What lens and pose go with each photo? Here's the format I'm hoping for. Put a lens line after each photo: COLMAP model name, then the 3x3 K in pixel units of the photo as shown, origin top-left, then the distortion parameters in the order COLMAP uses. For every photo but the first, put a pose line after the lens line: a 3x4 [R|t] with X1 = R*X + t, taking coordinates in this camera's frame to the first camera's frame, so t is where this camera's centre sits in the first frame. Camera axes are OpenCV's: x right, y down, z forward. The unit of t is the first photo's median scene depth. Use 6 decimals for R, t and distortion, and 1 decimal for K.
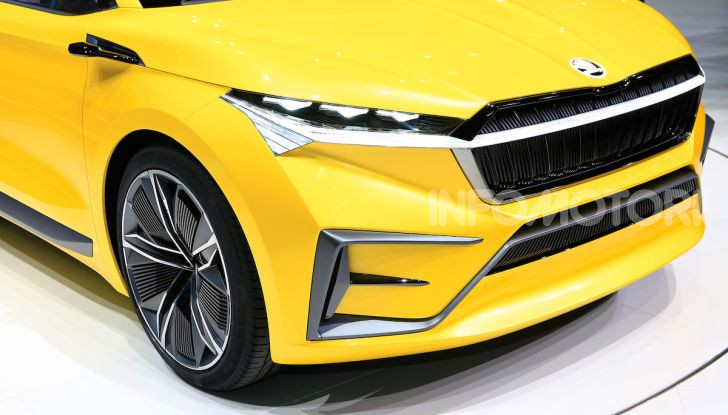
lens RADIAL K [[1124.2, 0, 359.8], [0, 1124.2, 210.7], [0, 0, 1]] dist [-0.046253, 0.000000]
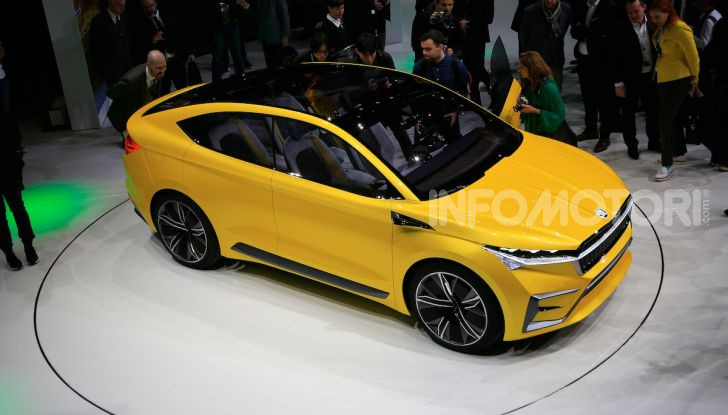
lens RADIAL K [[980.8, 0, 362.9], [0, 980.8, 205.6], [0, 0, 1]] dist [-0.015823, 0.000000]
pose [[0.963086, -0.128987, 0.236278, -0.909892], [0.094963, 0.984091, 0.150154, -0.563582], [-0.251887, -0.122174, 0.960014, -1.110202]]
